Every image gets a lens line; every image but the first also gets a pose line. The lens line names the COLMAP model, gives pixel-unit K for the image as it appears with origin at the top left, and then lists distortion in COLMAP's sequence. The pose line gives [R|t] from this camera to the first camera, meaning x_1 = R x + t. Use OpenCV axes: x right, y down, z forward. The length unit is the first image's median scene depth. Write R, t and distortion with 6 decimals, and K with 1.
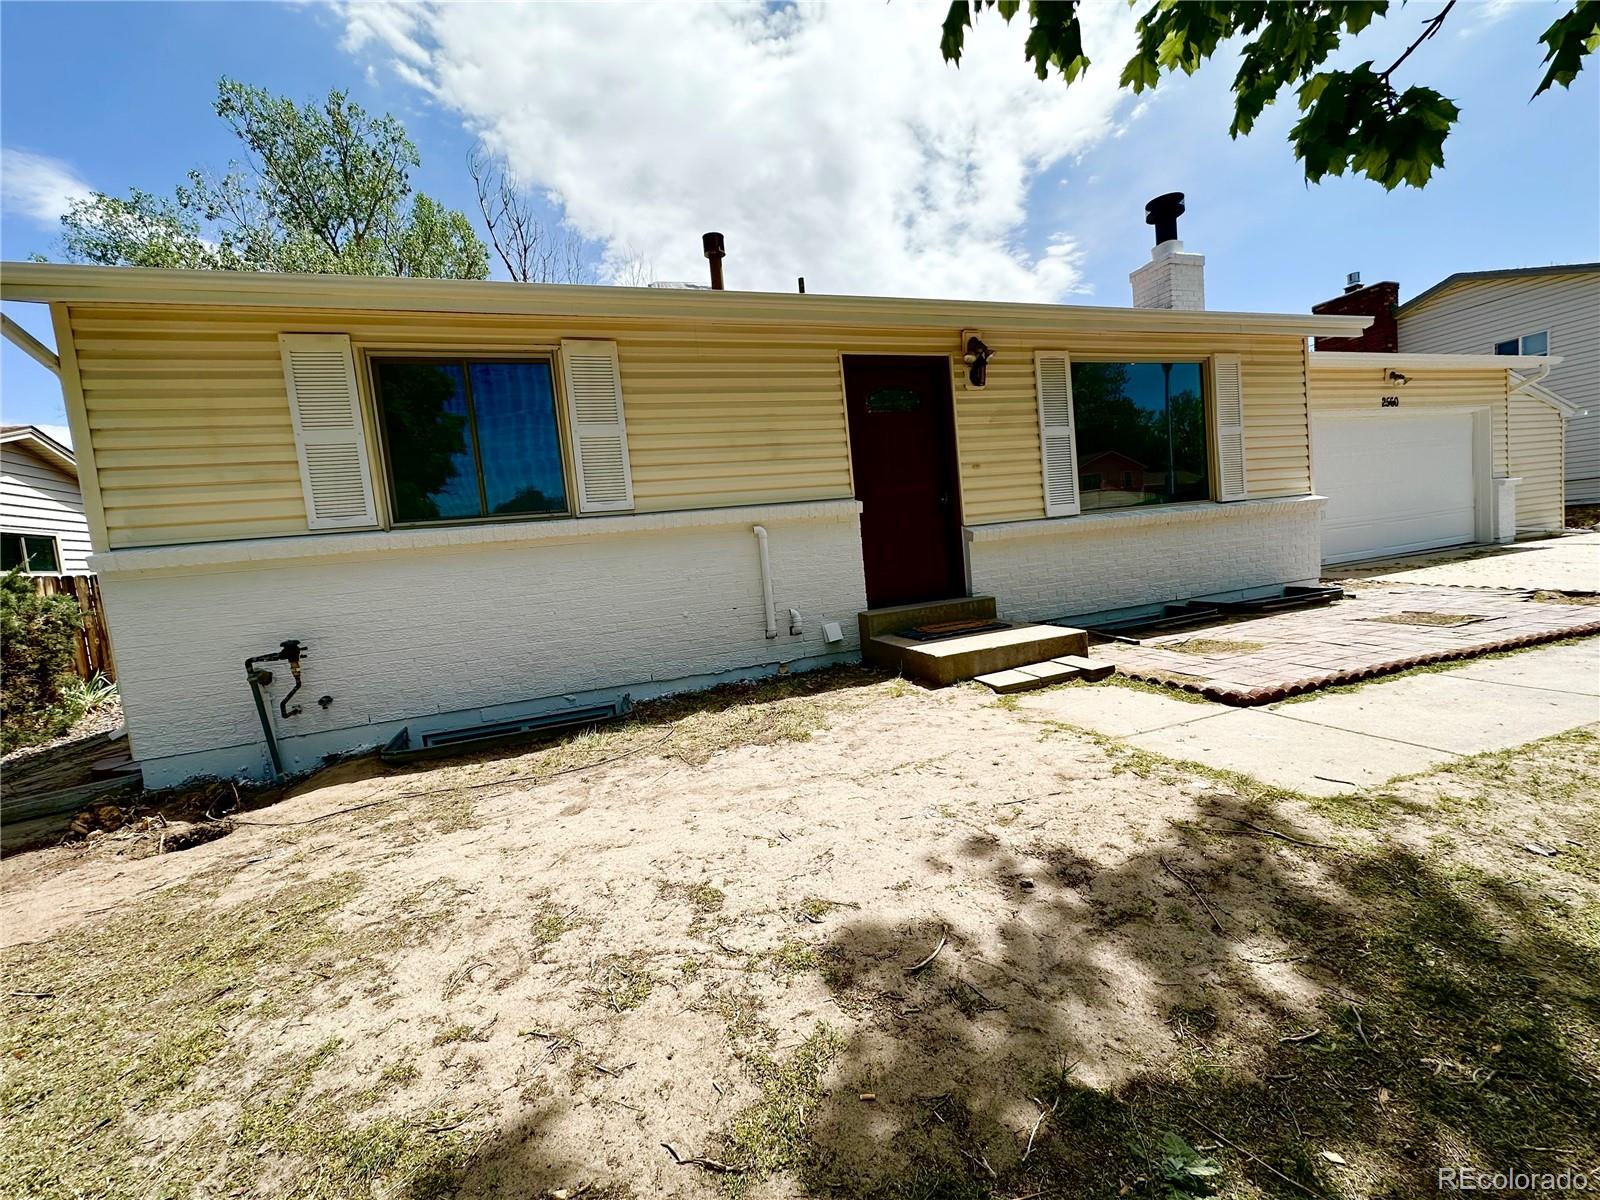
lens RADIAL K [[636.4, 0, 800.0], [0, 636.4, 600.0], [0, 0, 1]] dist [-0.005403, -0.000584]
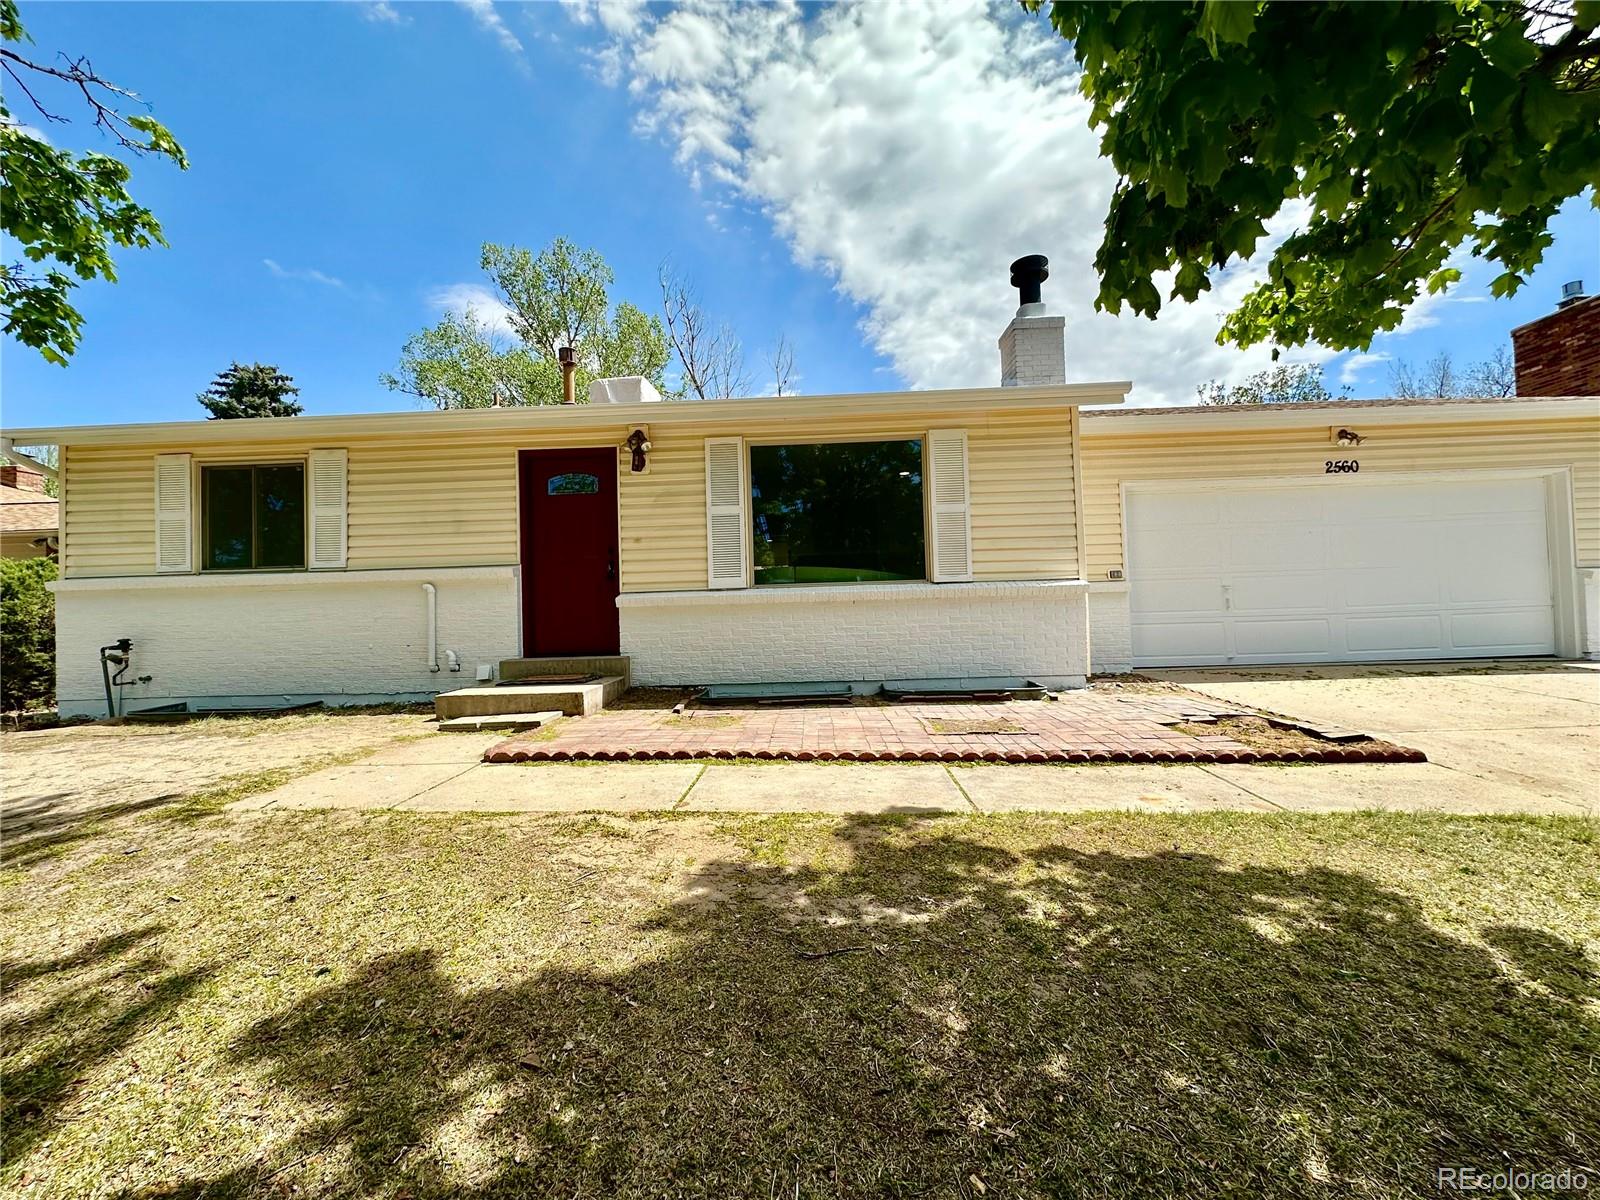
lens RADIAL K [[675.7, 0, 800.9], [0, 675.7, 602.4], [0, 0, 1]] dist [-0.006686, -0.000248]
pose [[0.930678, 0.058474, -0.361136, 0.996397], [-0.088893, 0.993704, -0.068189, -0.045801], [0.354875, 0.095564, 0.930017, -0.003396]]
